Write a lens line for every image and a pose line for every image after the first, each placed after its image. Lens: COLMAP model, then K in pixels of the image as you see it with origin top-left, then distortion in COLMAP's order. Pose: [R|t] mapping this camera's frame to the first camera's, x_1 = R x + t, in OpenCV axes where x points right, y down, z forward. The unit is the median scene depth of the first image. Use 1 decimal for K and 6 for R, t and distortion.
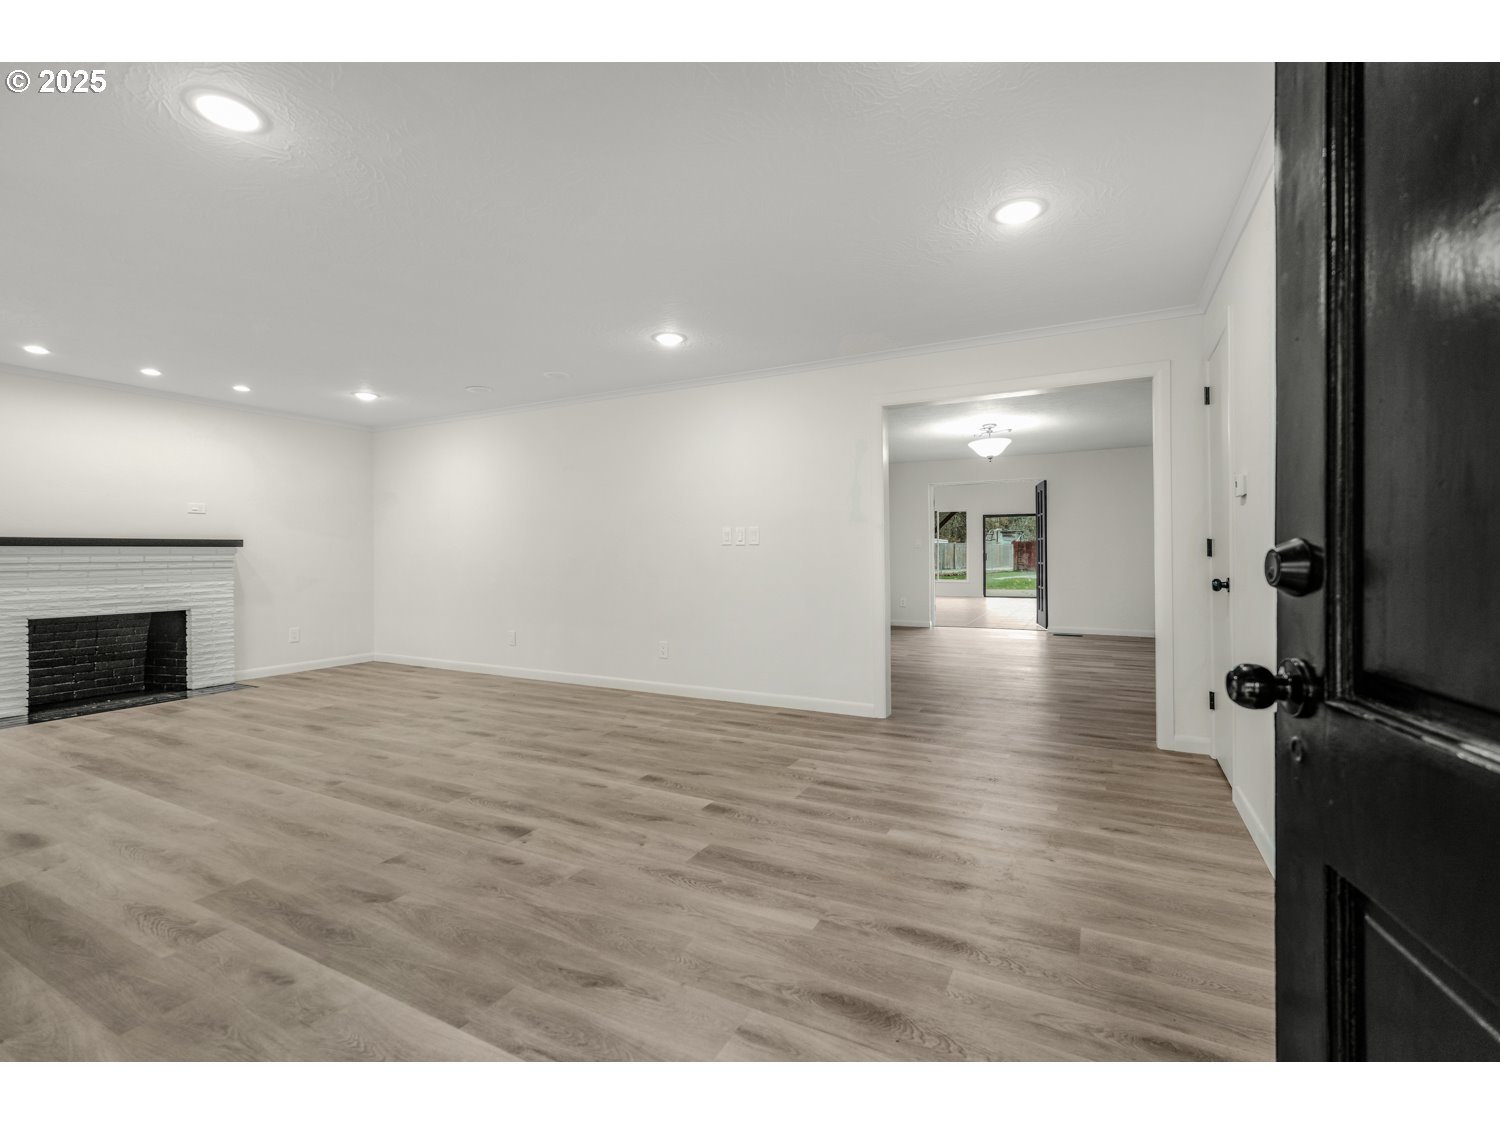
lens RADIAL K [[665.6, 0, 751.6], [0, 665.6, 561.8], [0, 0, 1]] dist [0.003165, -0.001119]
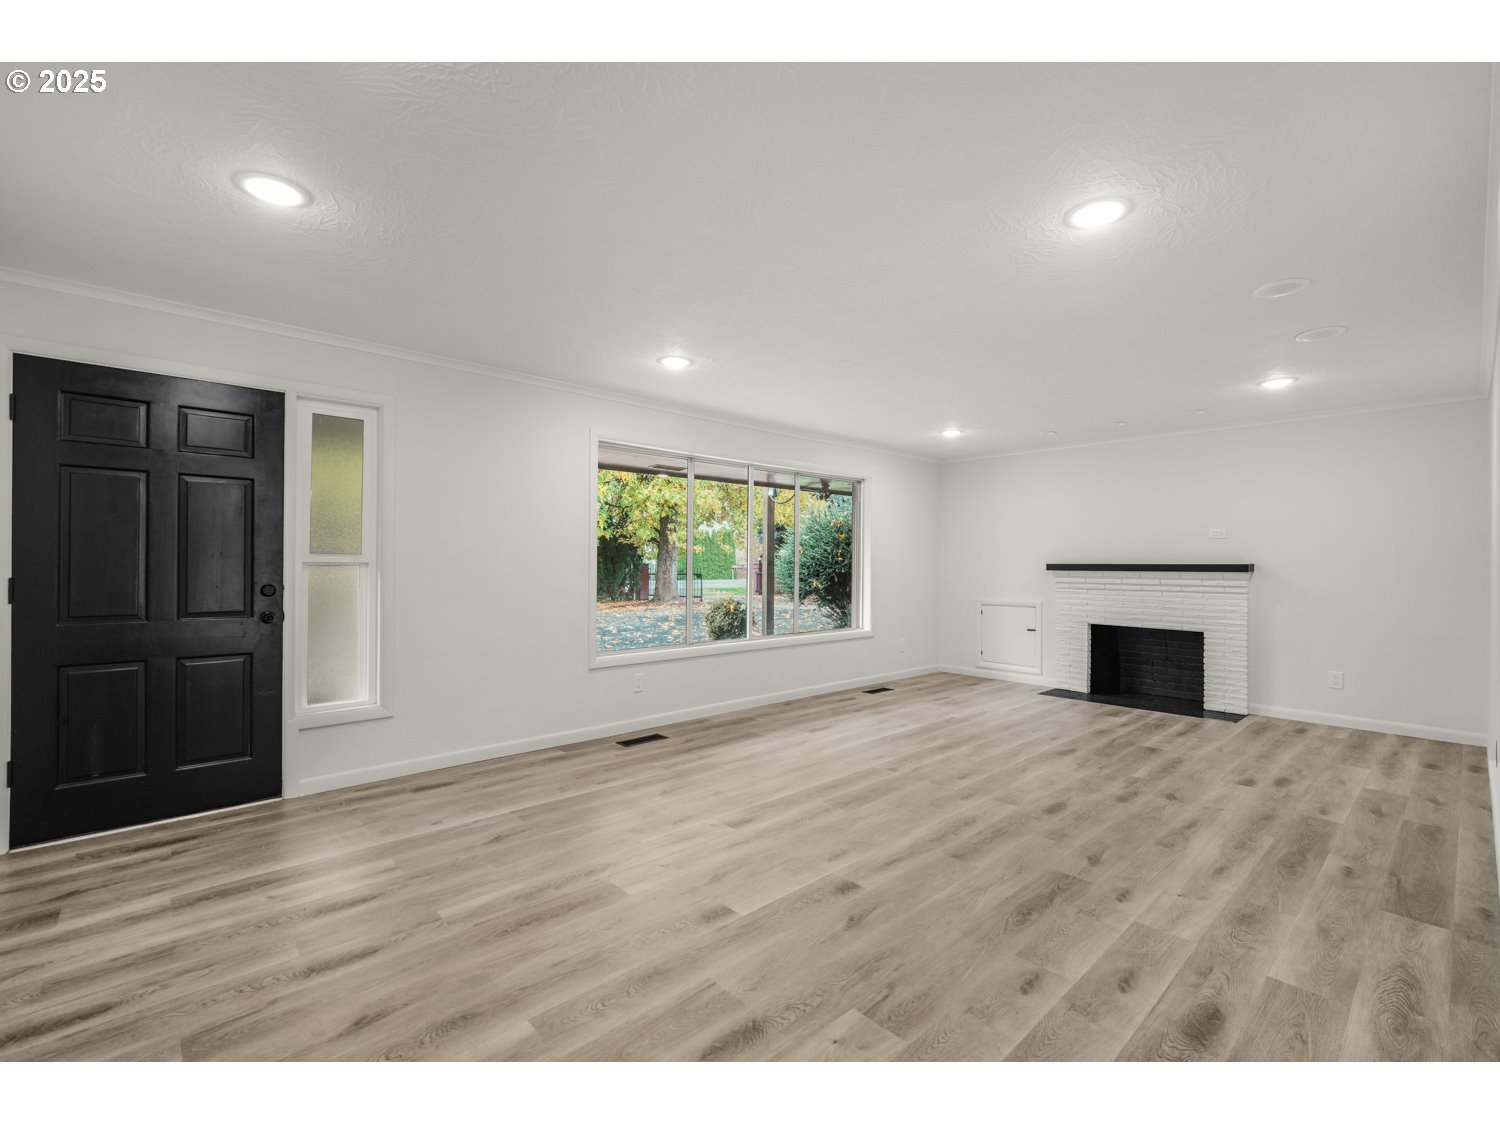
lens RADIAL K [[665.6, 0, 752.3], [0, 665.6, 566.2], [0, 0, 1]] dist [0.003165, -0.001119]
pose [[-0.334770, 0.007602, -0.942269, 0.579381], [-0.013180, 0.999832, 0.012749, -0.054505], [0.942208, 0.016687, -0.334614, 1.083376]]
